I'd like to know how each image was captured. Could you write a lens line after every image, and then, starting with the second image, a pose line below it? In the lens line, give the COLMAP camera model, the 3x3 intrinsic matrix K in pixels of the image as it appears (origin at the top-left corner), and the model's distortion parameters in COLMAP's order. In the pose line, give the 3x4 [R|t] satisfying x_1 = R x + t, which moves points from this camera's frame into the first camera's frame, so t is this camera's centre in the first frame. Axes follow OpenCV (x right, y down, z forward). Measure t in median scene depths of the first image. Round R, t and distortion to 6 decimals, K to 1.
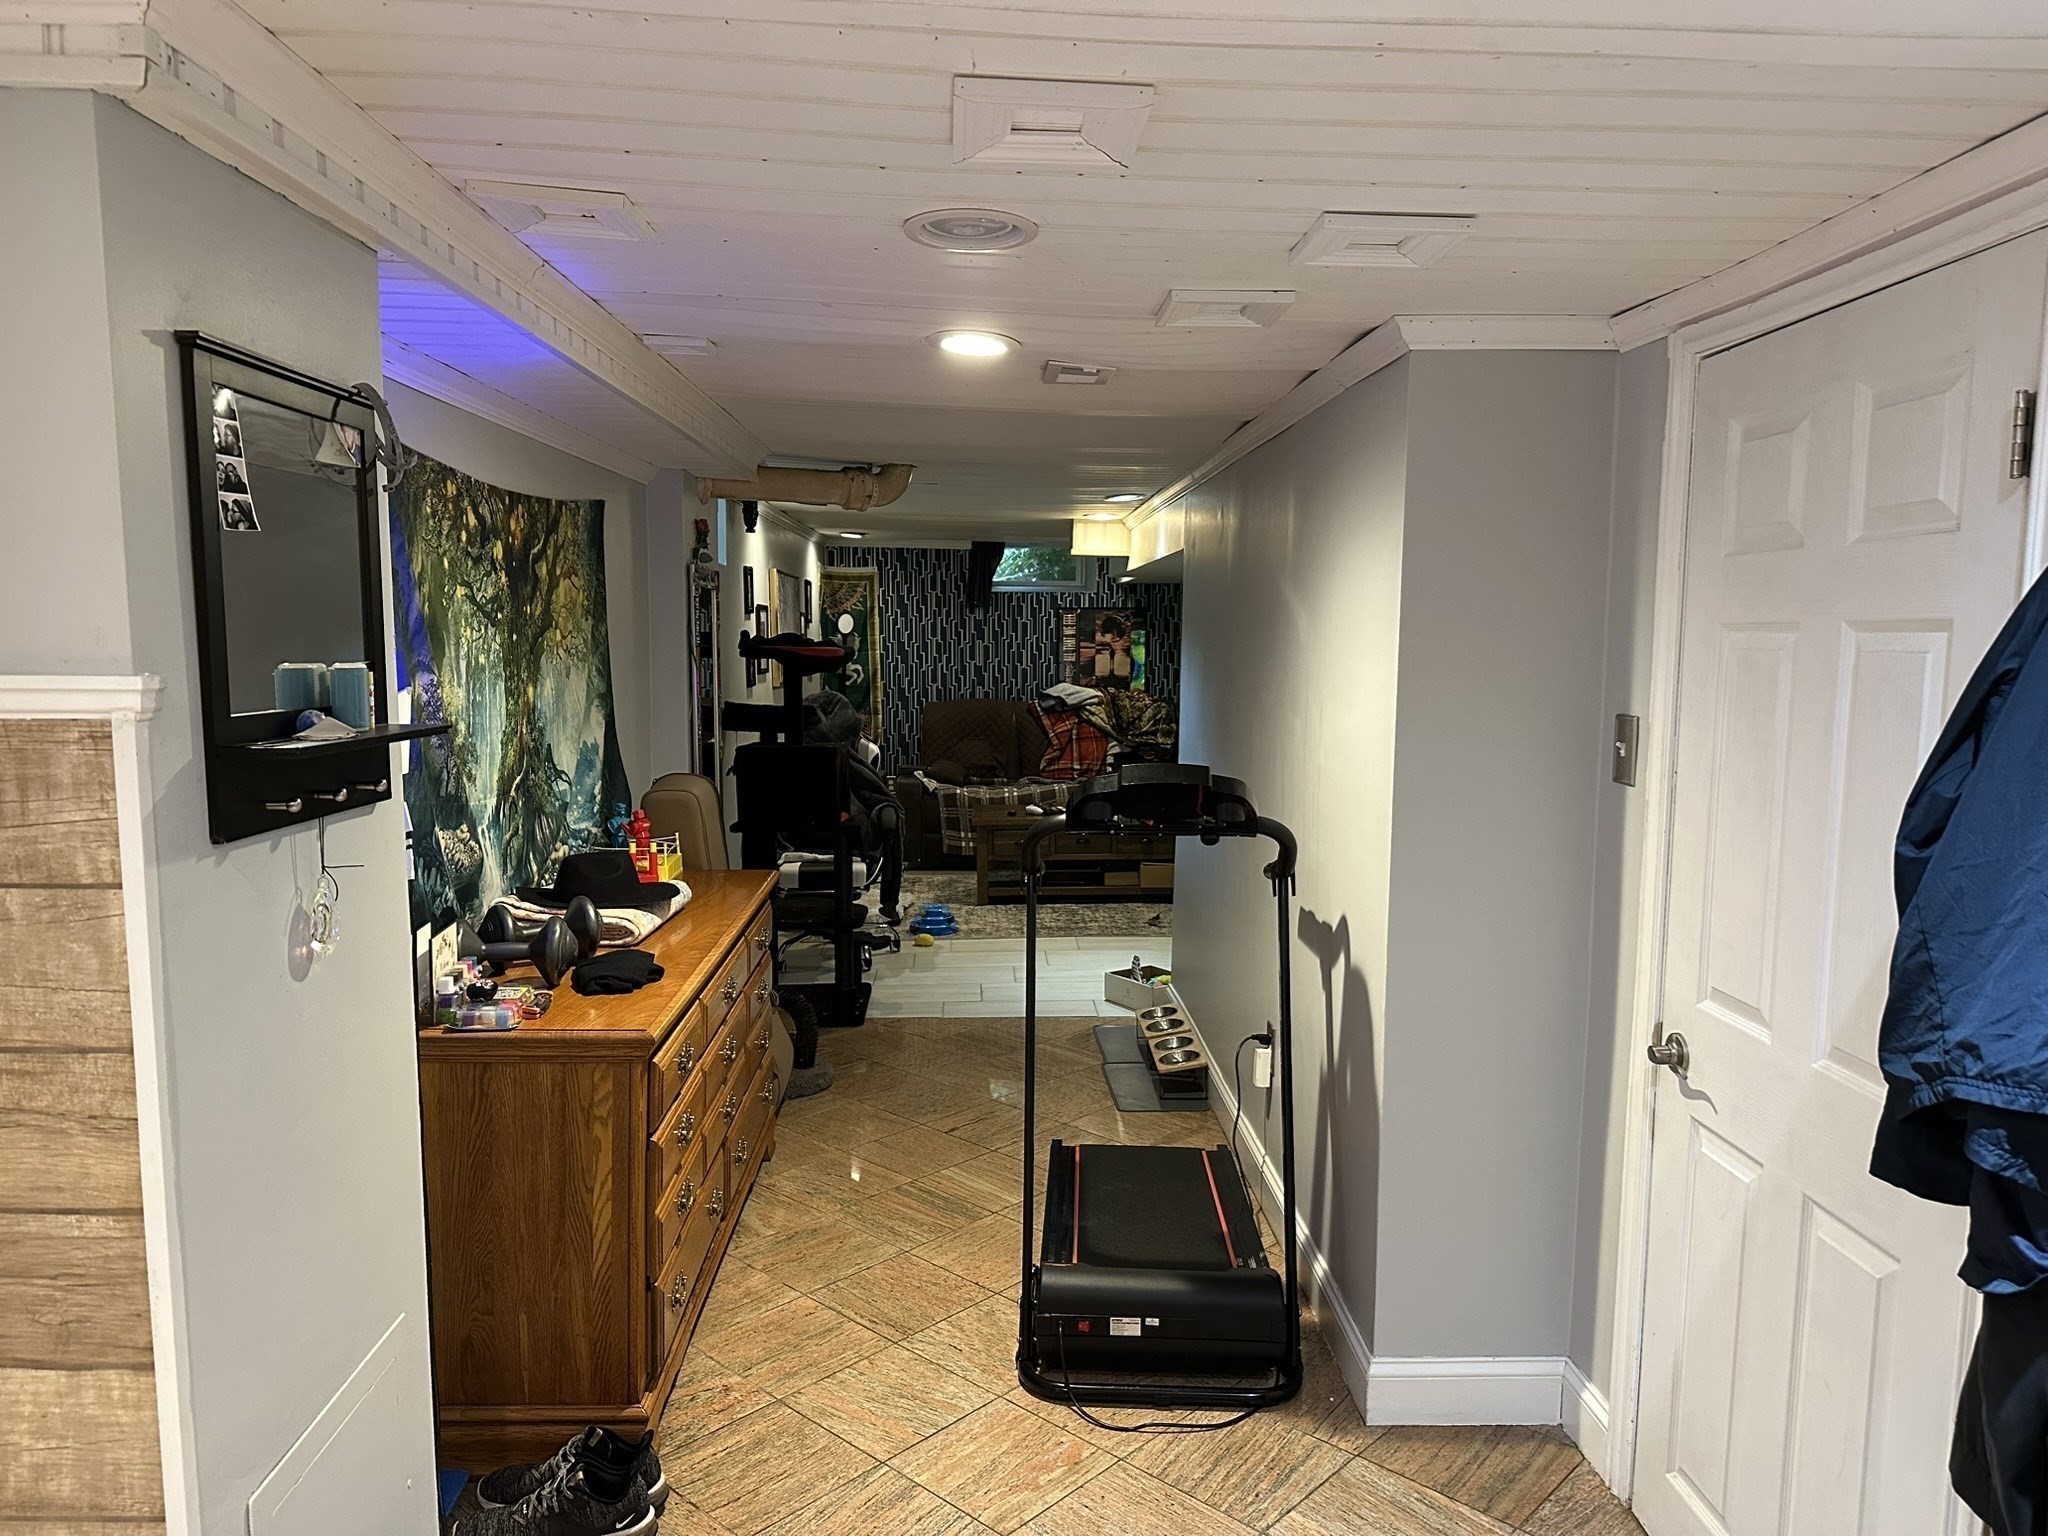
lens RADIAL K [[1418.1, 0, 1025.0], [0, 1418.1, 777.1], [0, 0, 1]] dist [0.074821, -0.090192]
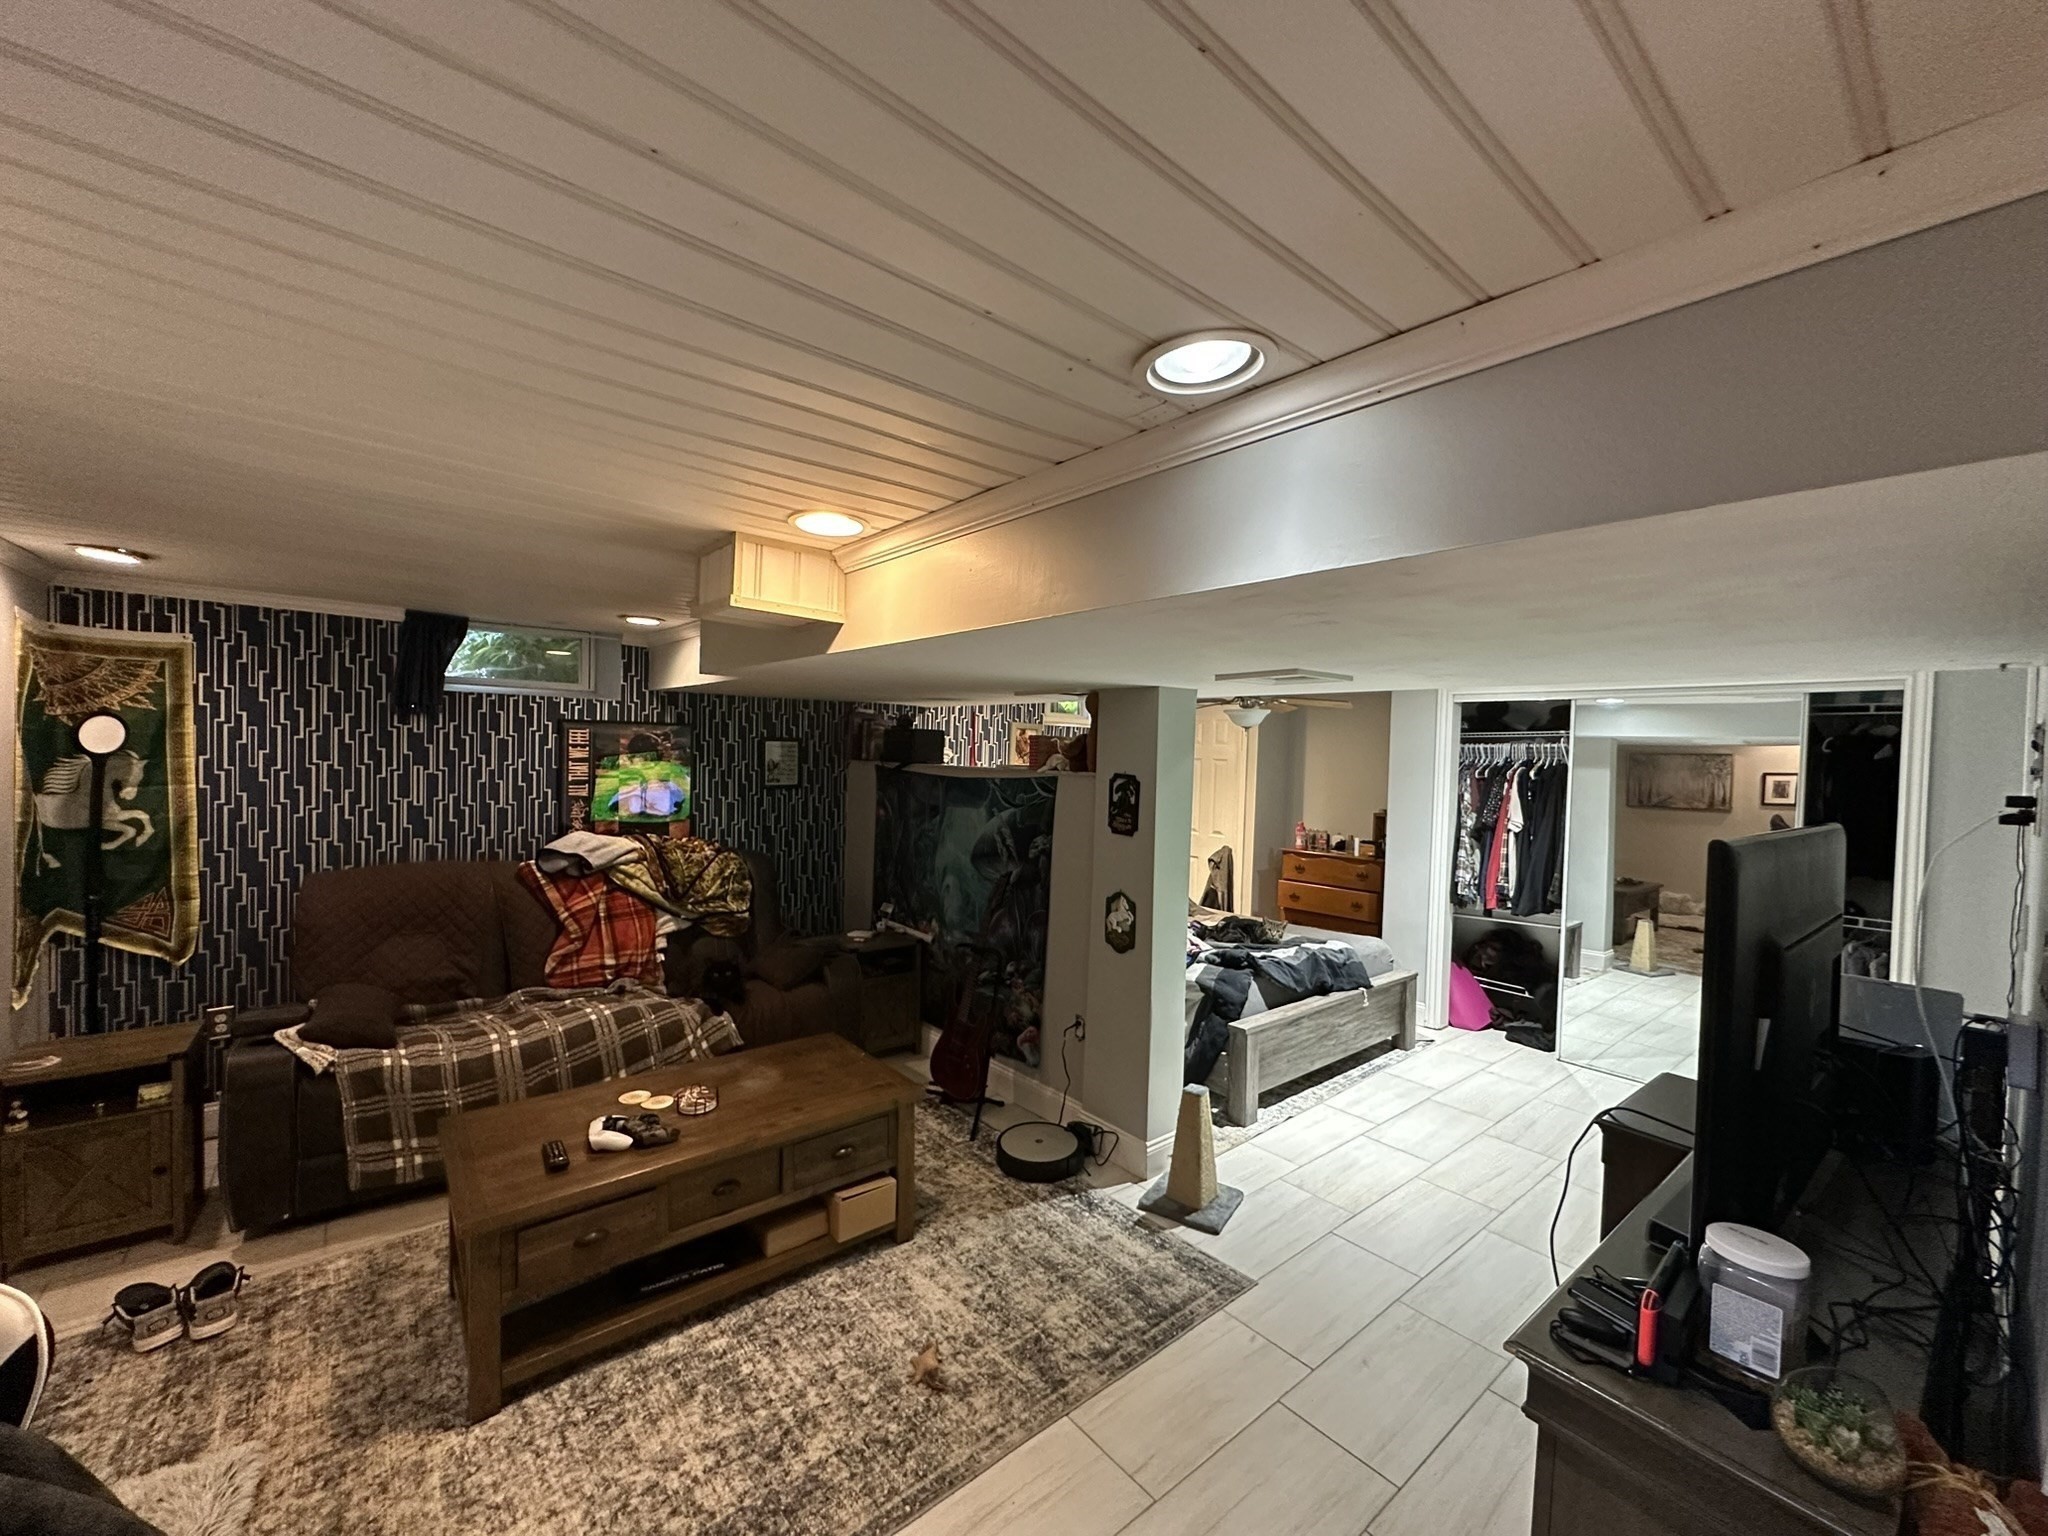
lens RADIAL K [[812.7, 0, 1022.5], [0, 812.7, 764.2], [0, 0, 1]] dist [-0.010477, 0.002696]
pose [[0.789513, 0.004245, 0.613719, -0.040955], [0.042287, 0.997223, -0.061297, -0.064125], [-0.612275, 0.074347, 0.787141, 0.556518]]
